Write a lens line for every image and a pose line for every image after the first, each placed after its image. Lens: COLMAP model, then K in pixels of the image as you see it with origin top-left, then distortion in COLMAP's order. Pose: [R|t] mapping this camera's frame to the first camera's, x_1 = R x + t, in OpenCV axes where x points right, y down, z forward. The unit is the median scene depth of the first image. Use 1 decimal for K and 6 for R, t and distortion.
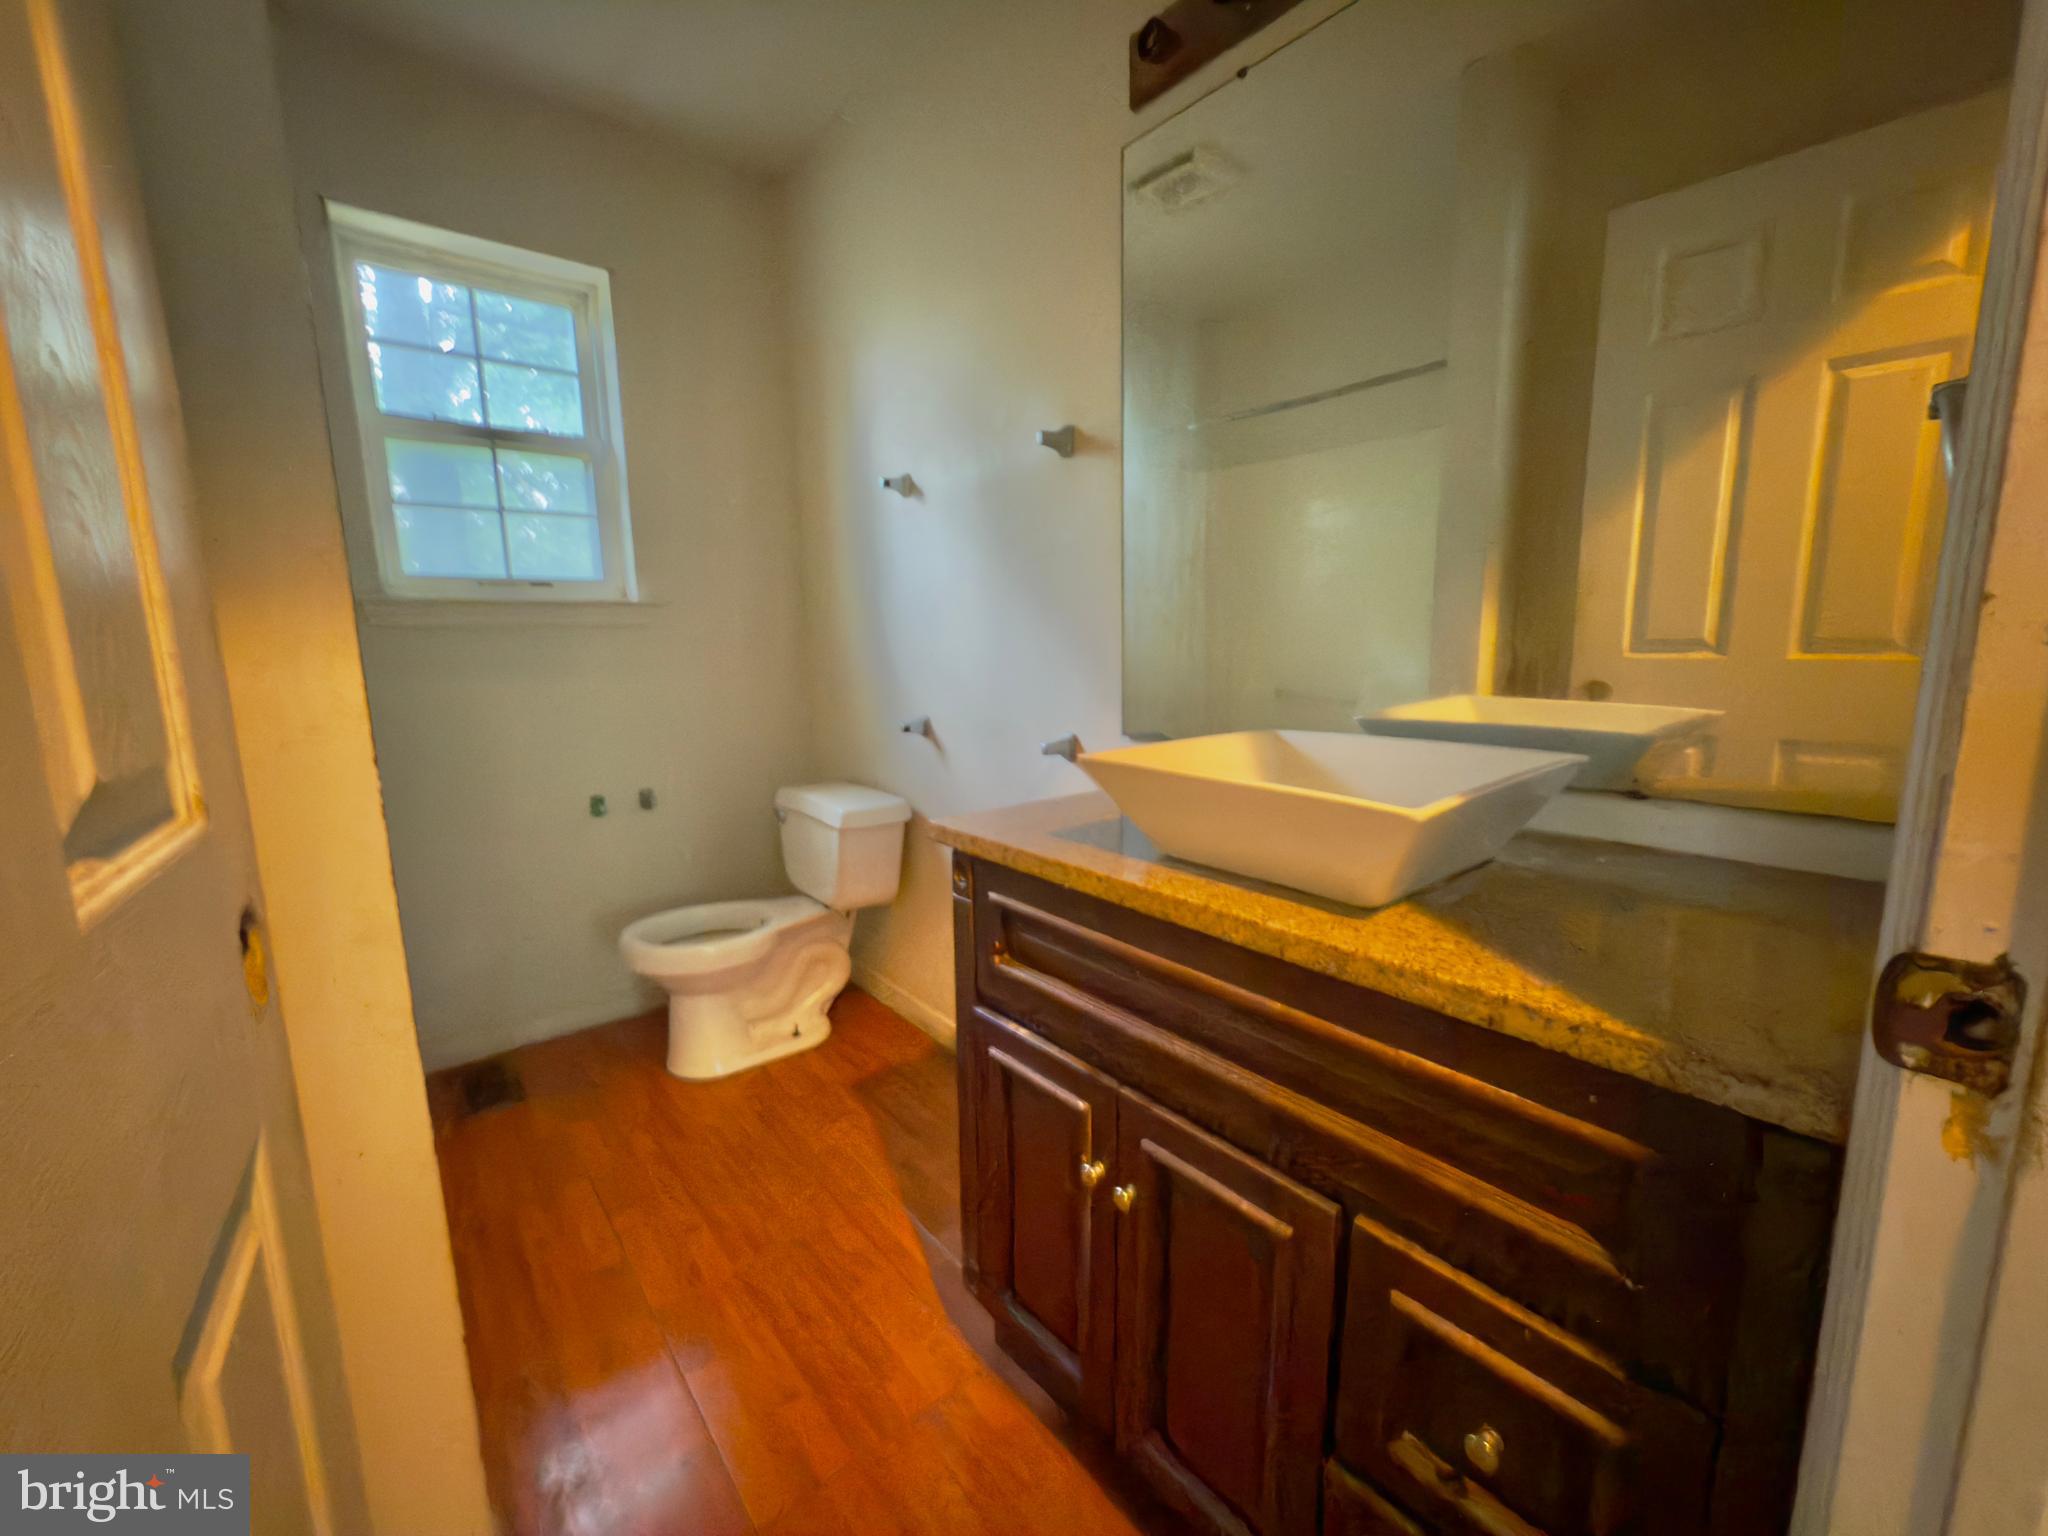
lens RADIAL K [[817.8, 0, 1024.9], [0, 817.8, 772.9], [0, 0, 1]] dist [0.000831, 0.000065]
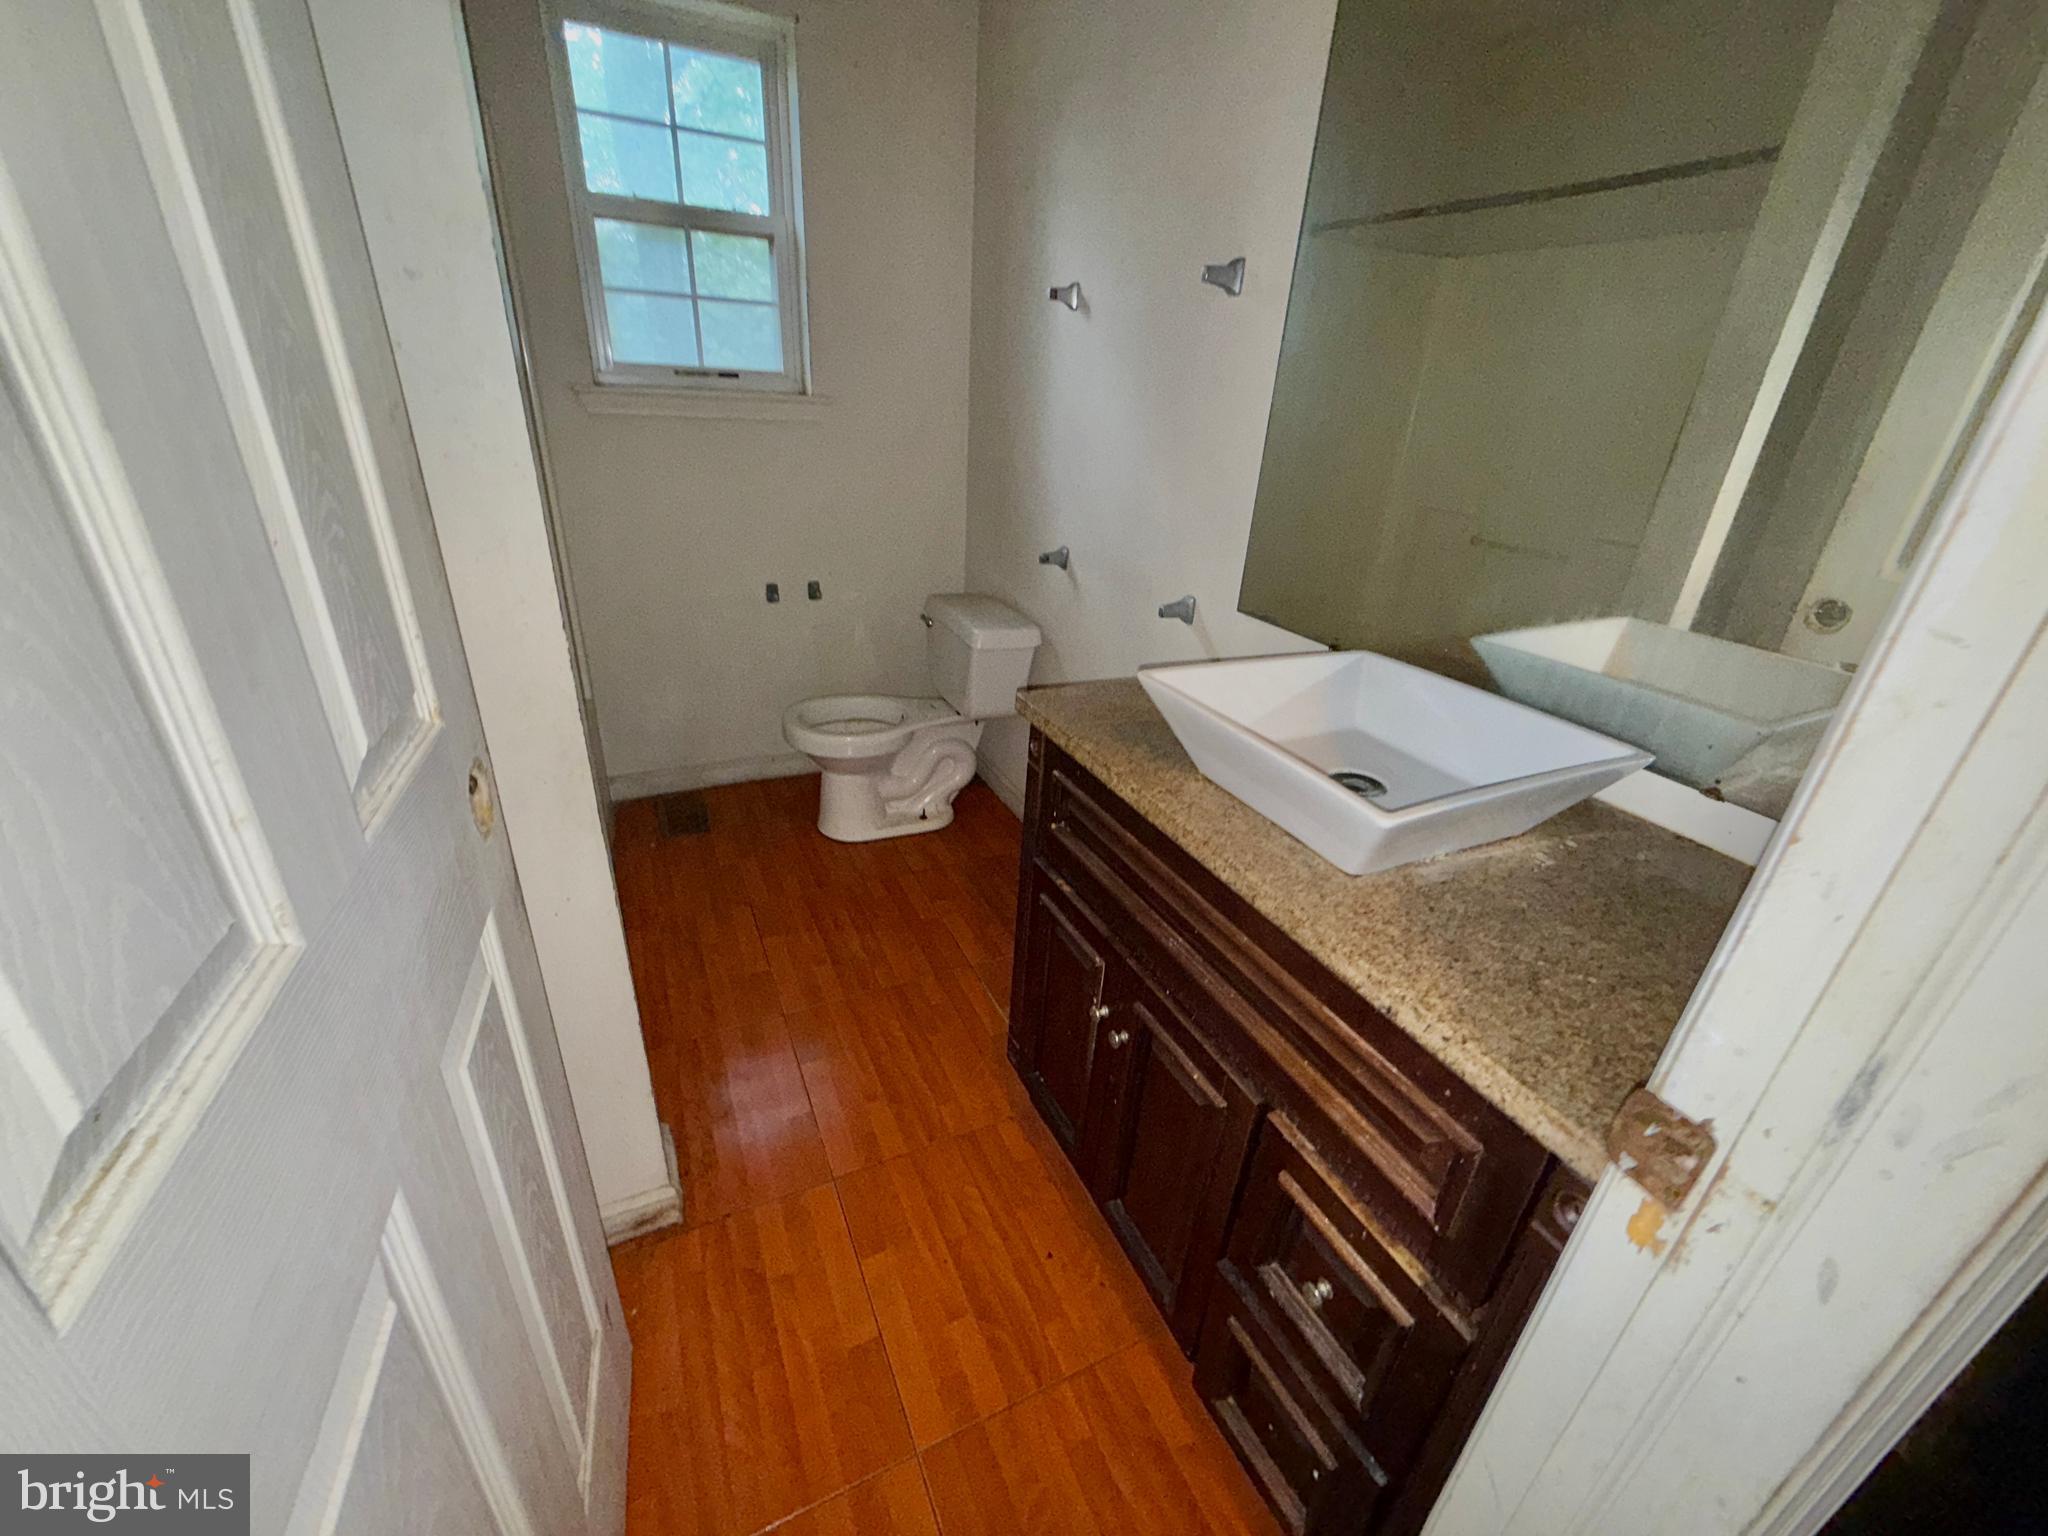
lens RADIAL K [[817.8, 0, 1027.5], [0, 817.8, 759.2], [0, 0, 1]] dist [0.000831, 0.000065]
pose [[0.968436, 0.163274, -0.188343, 0.079185], [-0.108640, 0.956540, 0.270608, -0.101567], [0.224341, -0.241605, 0.944086, -0.043592]]
